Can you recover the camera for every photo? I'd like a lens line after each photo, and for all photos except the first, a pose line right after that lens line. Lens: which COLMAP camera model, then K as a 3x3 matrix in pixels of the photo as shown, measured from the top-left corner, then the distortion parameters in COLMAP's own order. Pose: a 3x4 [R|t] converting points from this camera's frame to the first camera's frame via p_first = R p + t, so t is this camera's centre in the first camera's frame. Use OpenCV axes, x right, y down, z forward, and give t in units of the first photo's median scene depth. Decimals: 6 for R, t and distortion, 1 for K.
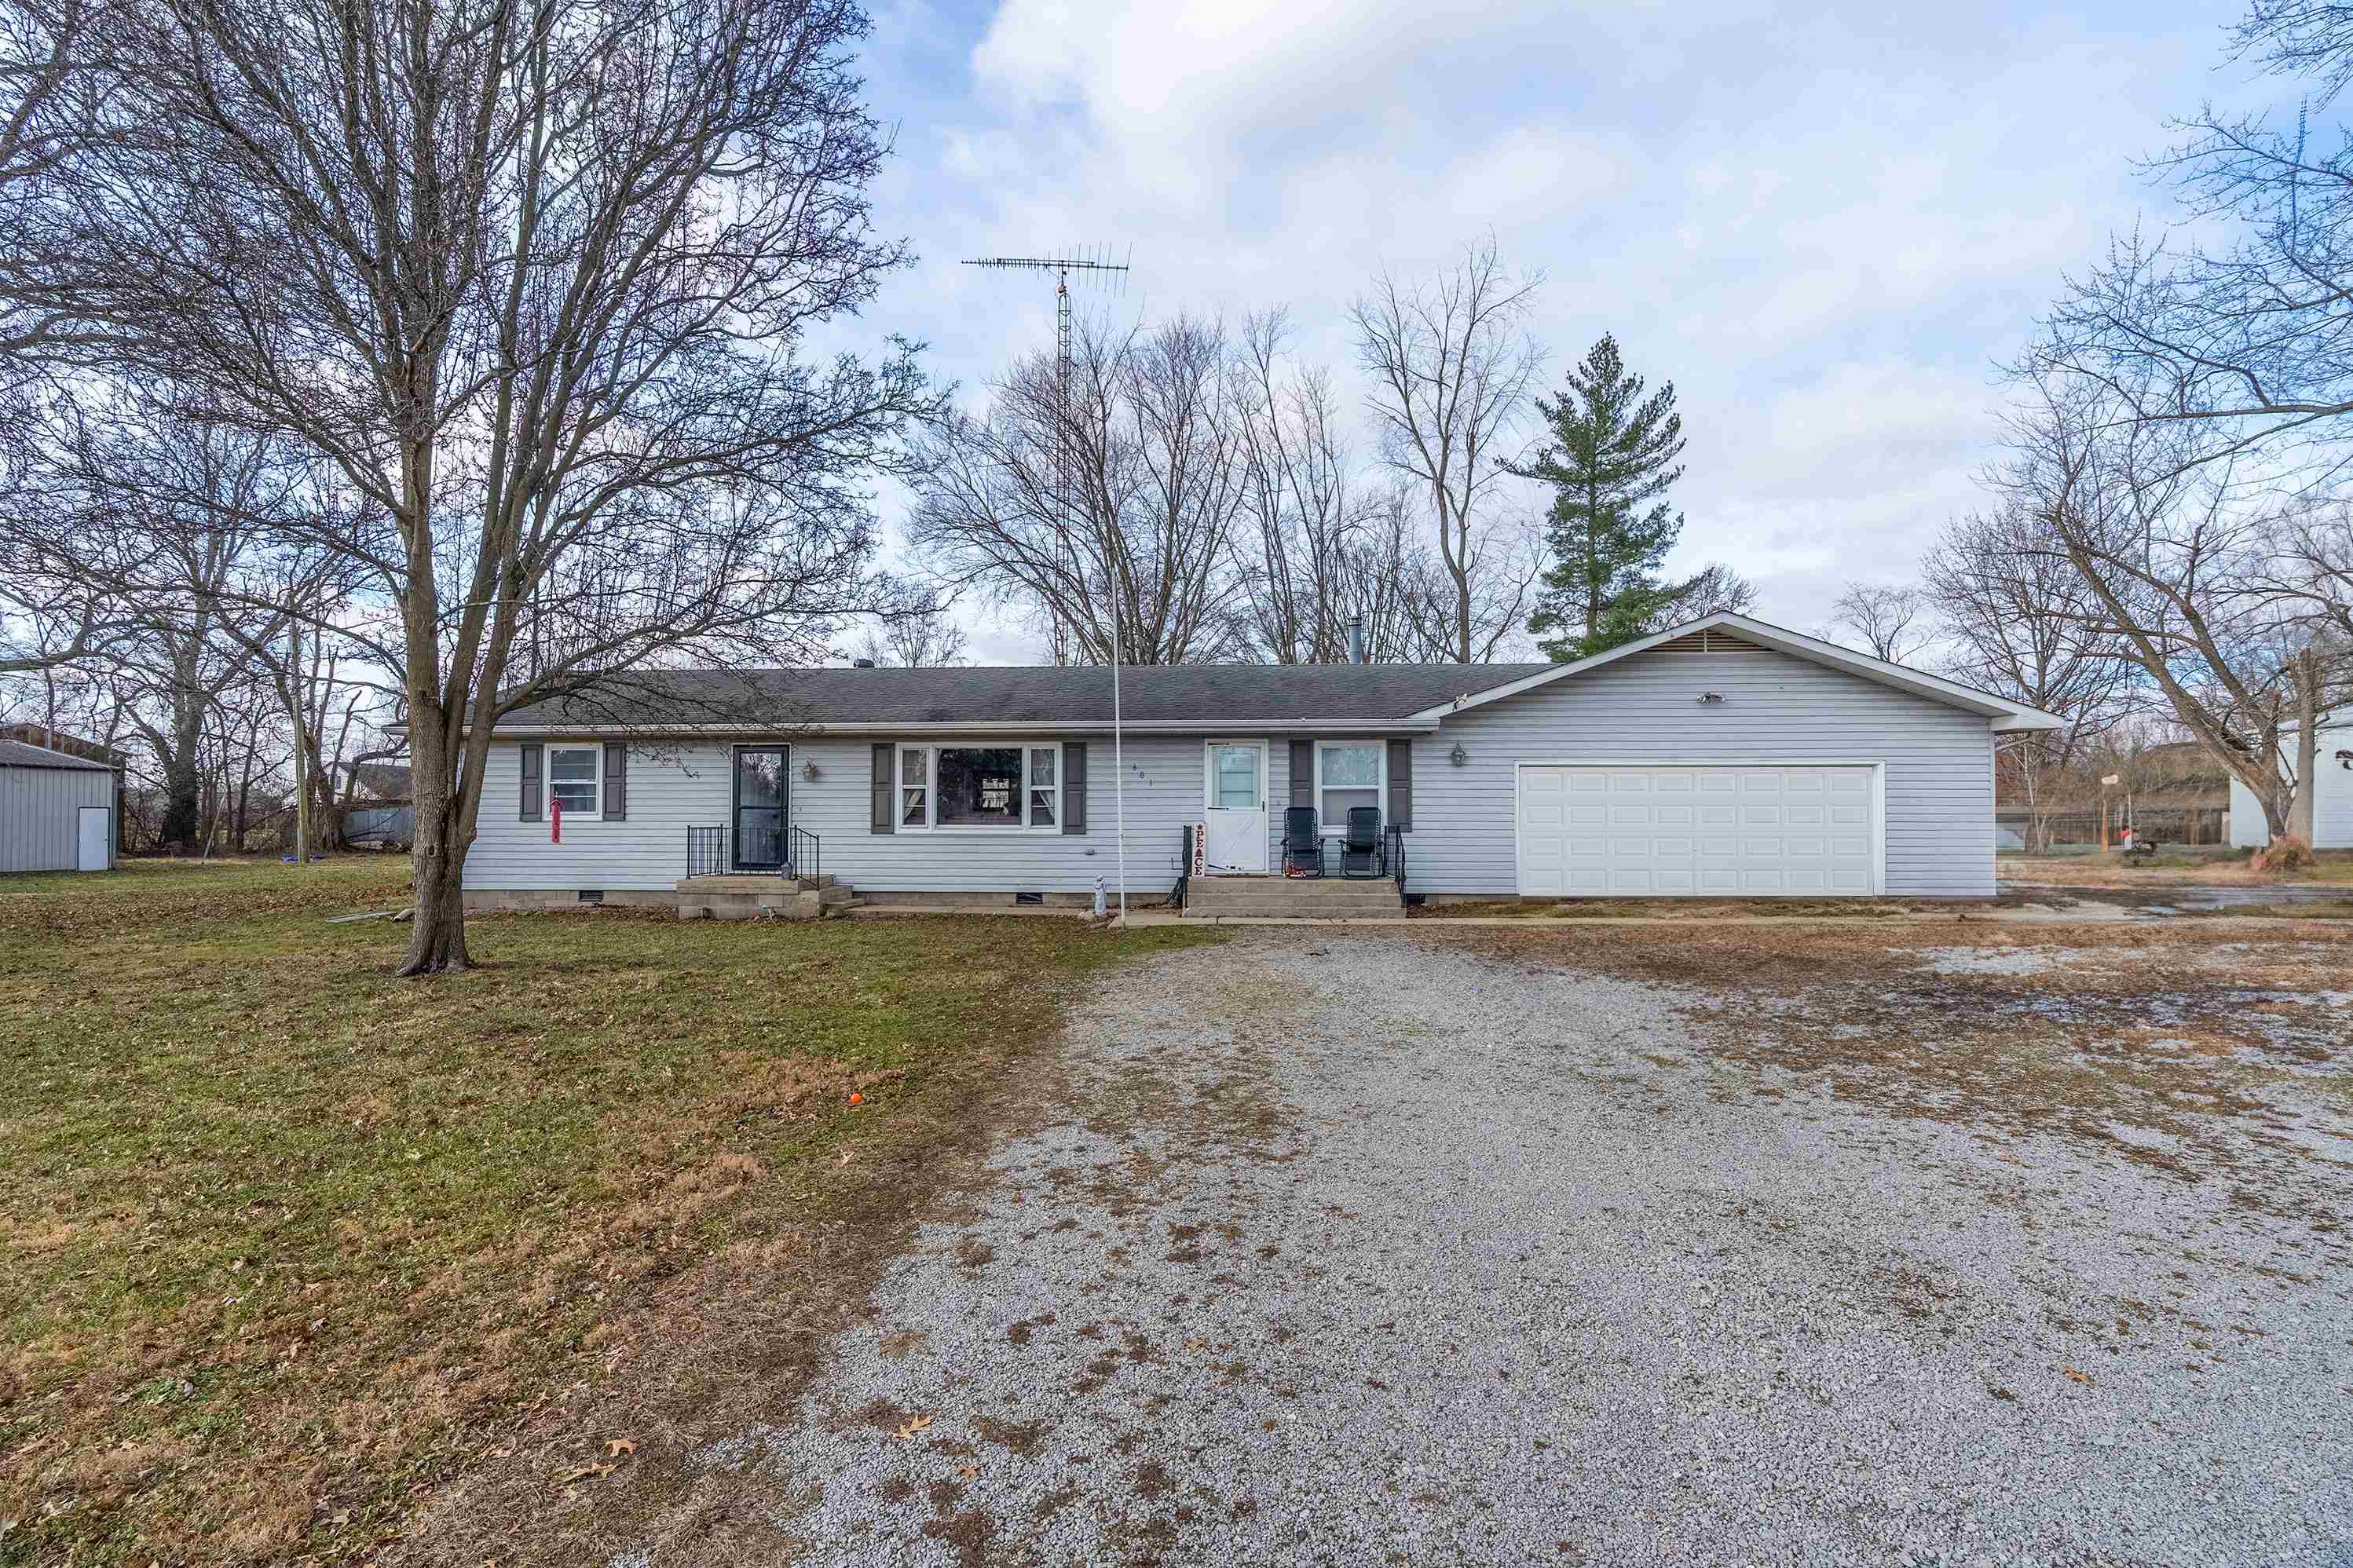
lens RADIAL K [[1120.0, 0, 1175.9], [0, 1120.0, 792.0], [0, 0, 1]] dist [-0.006092, -0.000009]
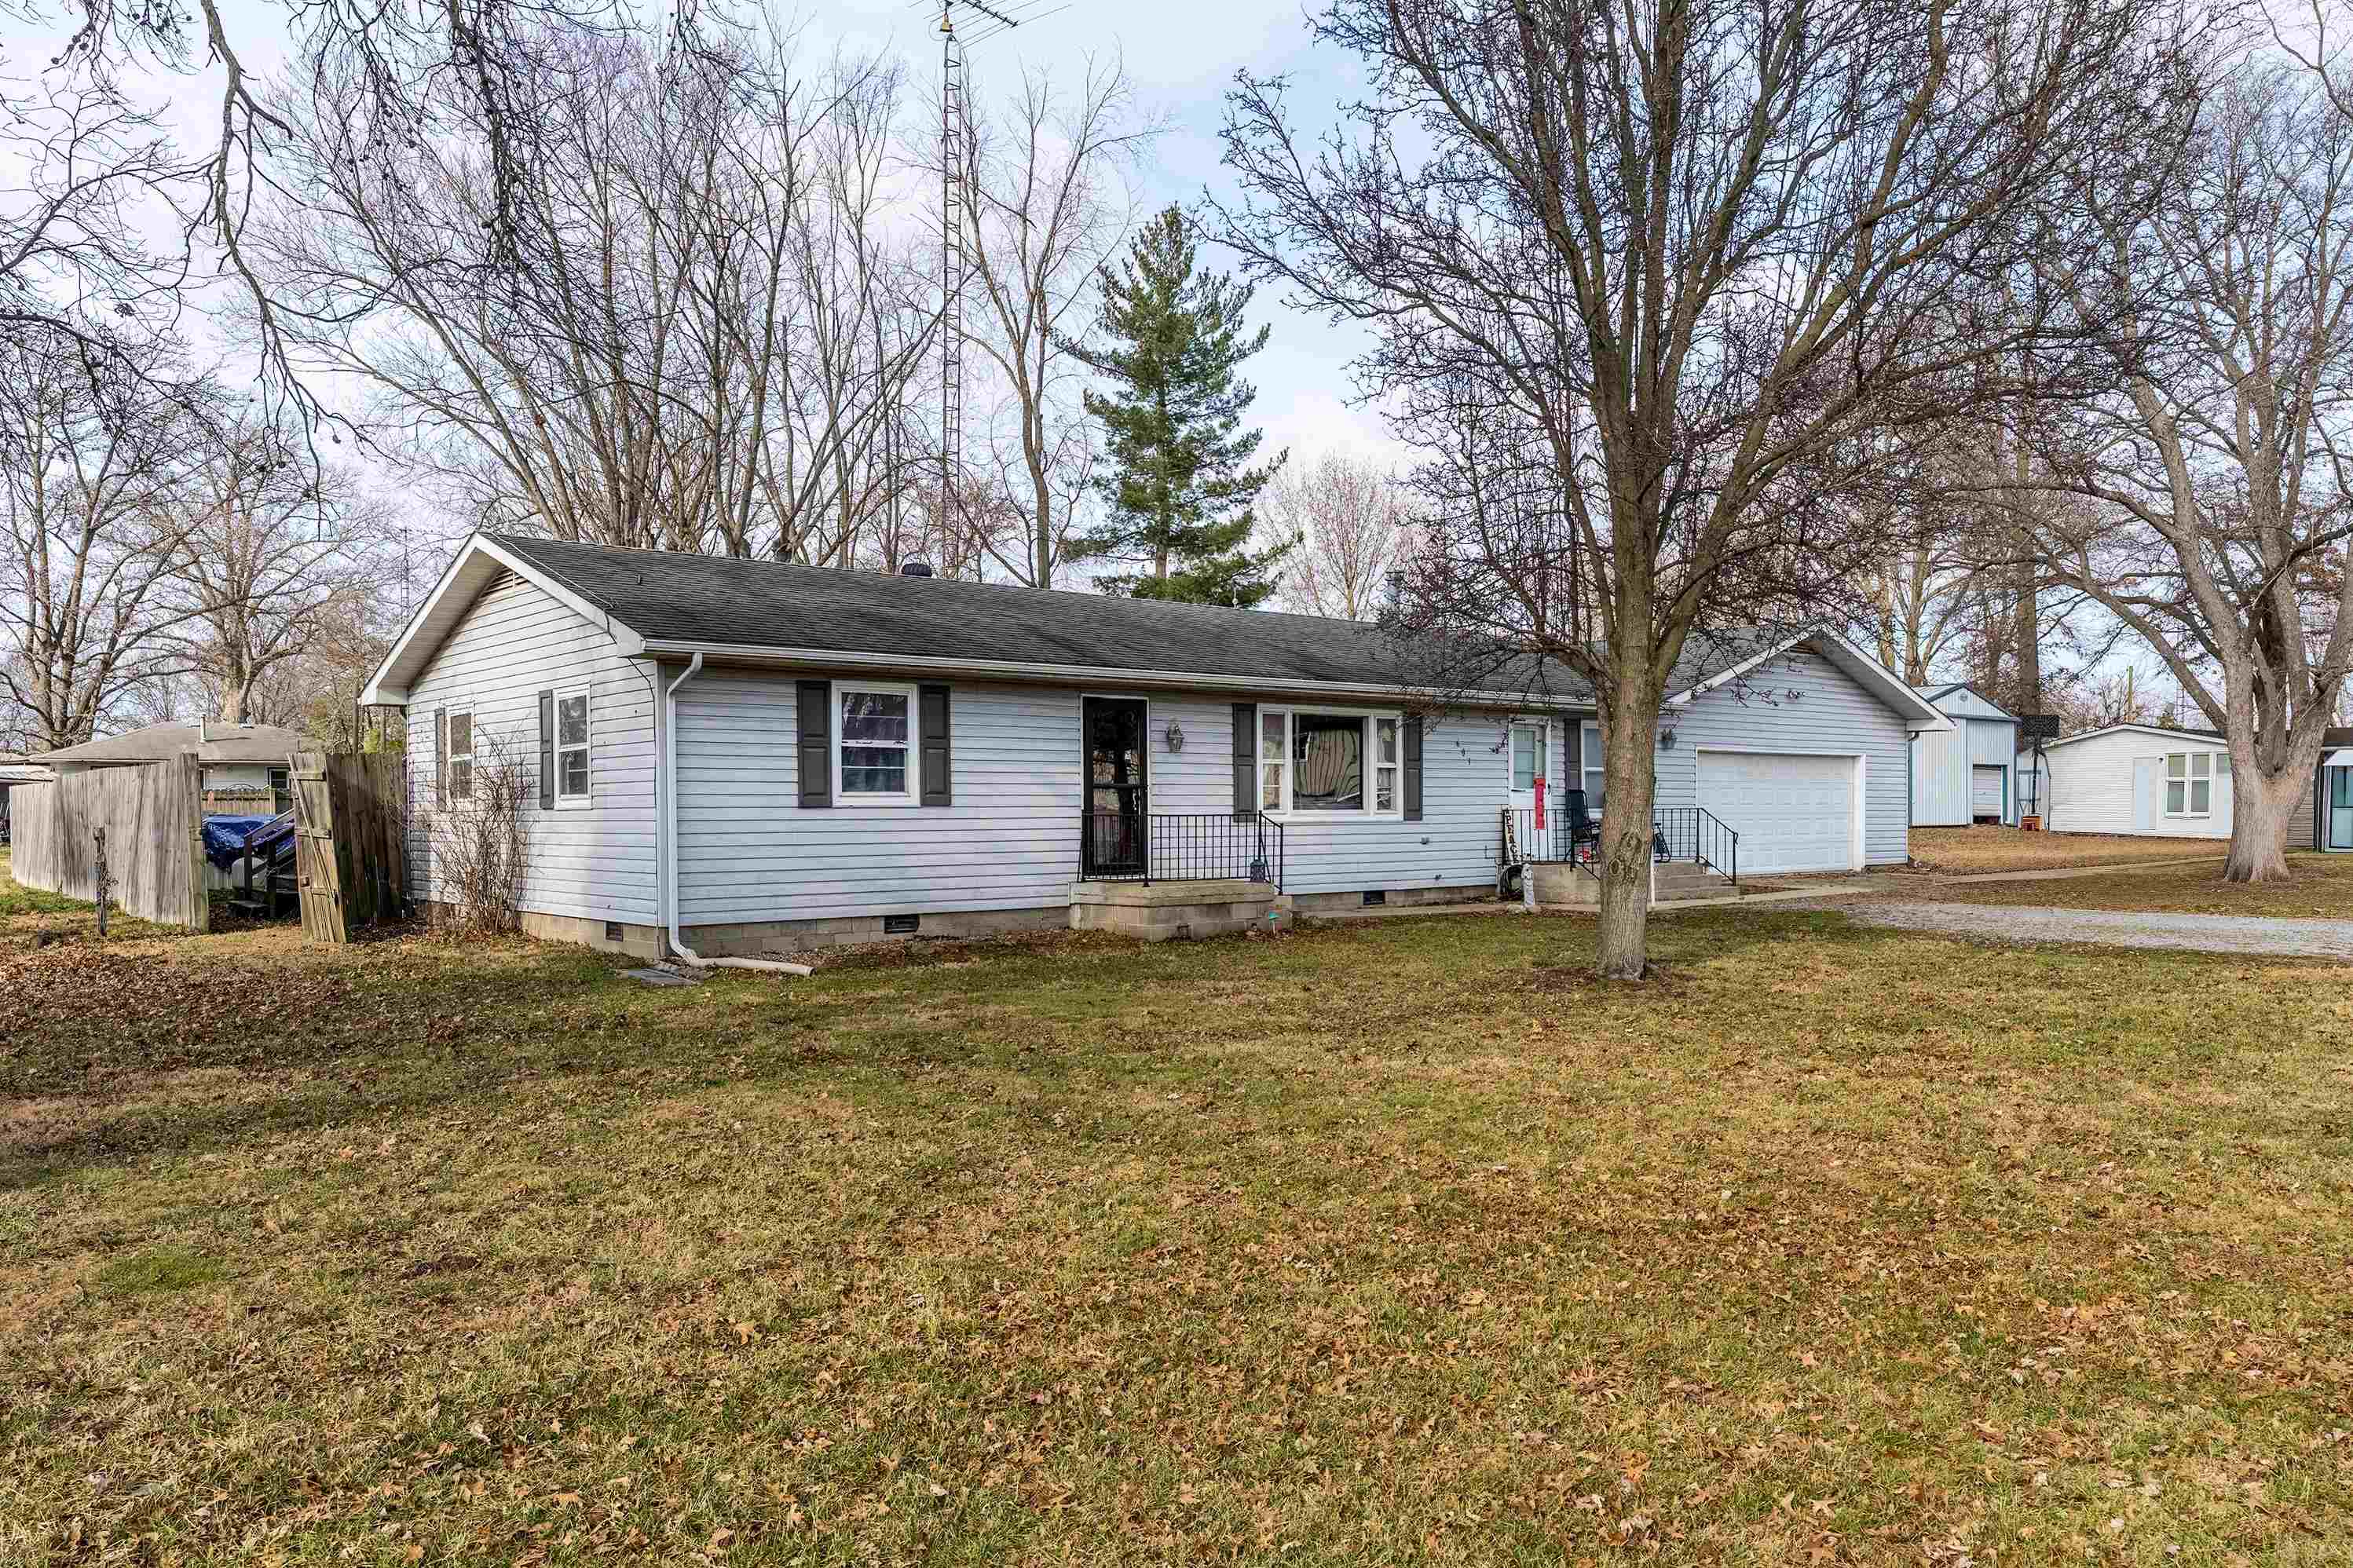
lens RADIAL K [[1652.8, 0, 1175.6], [0, 1652.8, 789.7], [0, 0, 1]] dist [0.010906, 0.000692]
pose [[0.732517, 0.003662, 0.680739, -1.052447], [-0.025366, 0.999438, 0.021920, -0.008198], [-0.680276, -0.033324, 0.732198, 0.205779]]
